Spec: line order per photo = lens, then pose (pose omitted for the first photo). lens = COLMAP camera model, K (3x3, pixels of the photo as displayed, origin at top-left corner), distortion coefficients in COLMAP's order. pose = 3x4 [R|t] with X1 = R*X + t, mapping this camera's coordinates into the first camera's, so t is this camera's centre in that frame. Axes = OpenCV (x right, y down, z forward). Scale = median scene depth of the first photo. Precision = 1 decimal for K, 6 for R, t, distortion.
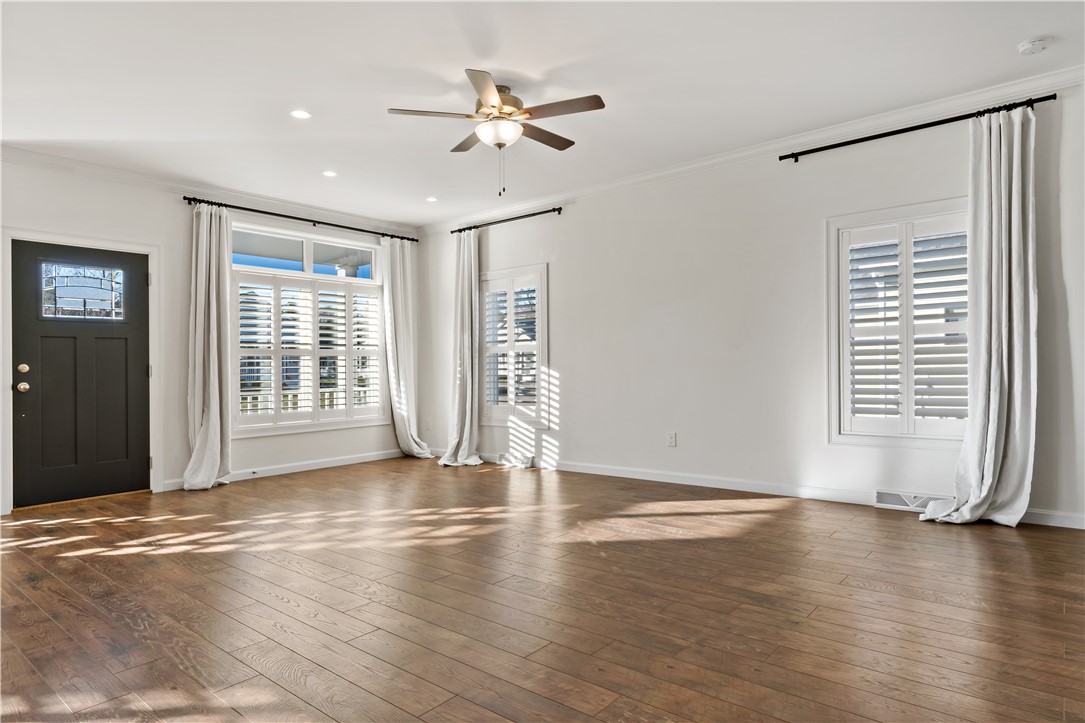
lens RADIAL K [[640.5, 0, 571.9], [0, 640.5, 362.2], [0, 0, 1]] dist [-0.000380, 0.000712]
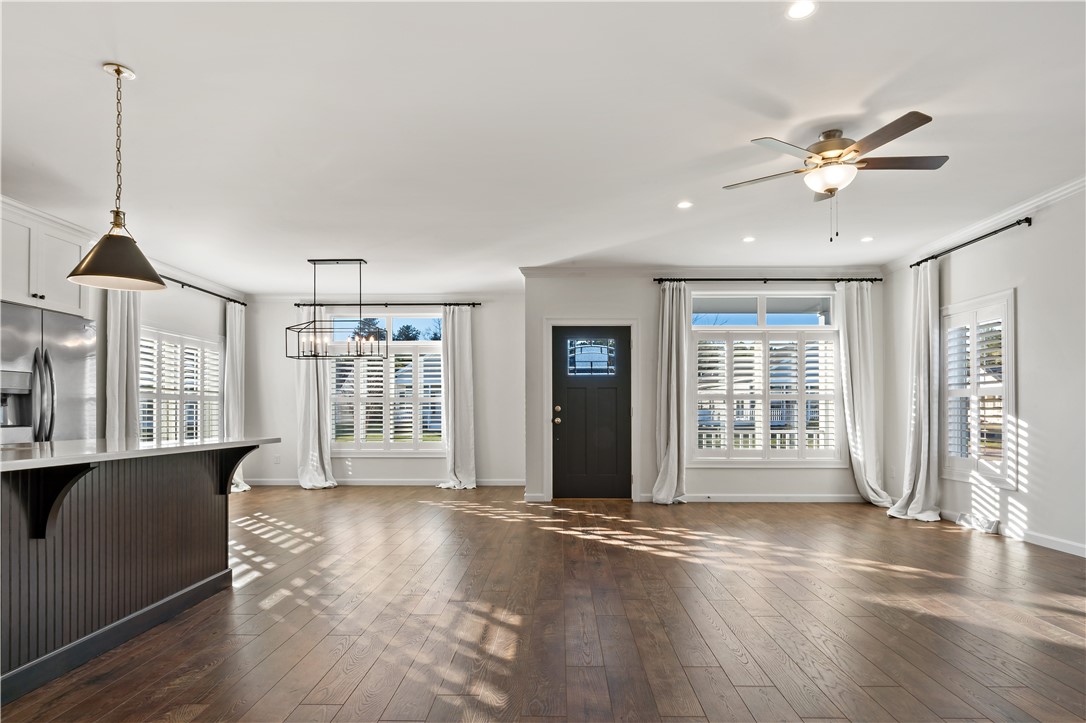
lens RADIAL K [[636.0, 0, 550.5], [0, 636.0, 405.0], [0, 0, 1]] dist [-0.001267, 0.000414]
pose [[0.610295, 0.008705, -0.792126, 0.244345], [-0.006344, 0.999961, 0.006102, -0.005929], [0.792149, 0.001301, 0.610327, 0.032374]]
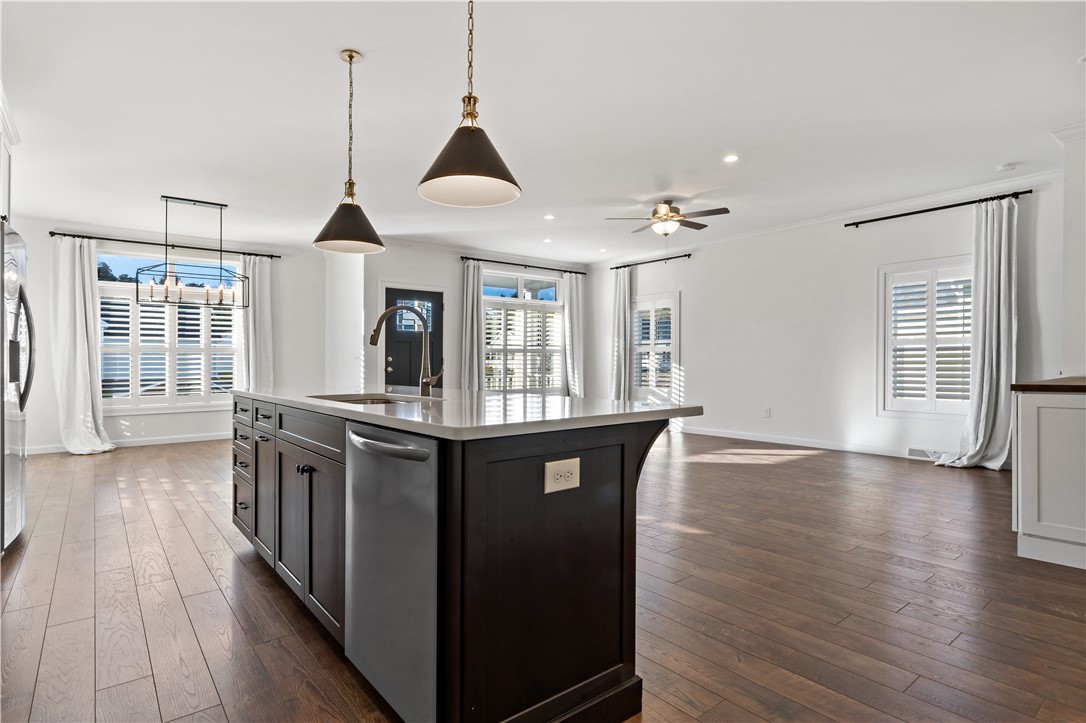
lens RADIAL K [[586.7, 0, 561.4], [0, 586.7, 361.4], [0, 0, 1]] dist [-0.004424, -0.000711]
pose [[0.983169, 0.013675, -0.182188, -0.057672], [-0.012152, 0.999881, 0.009474, -0.004177], [0.182296, -0.007101, 0.983218, -0.366240]]
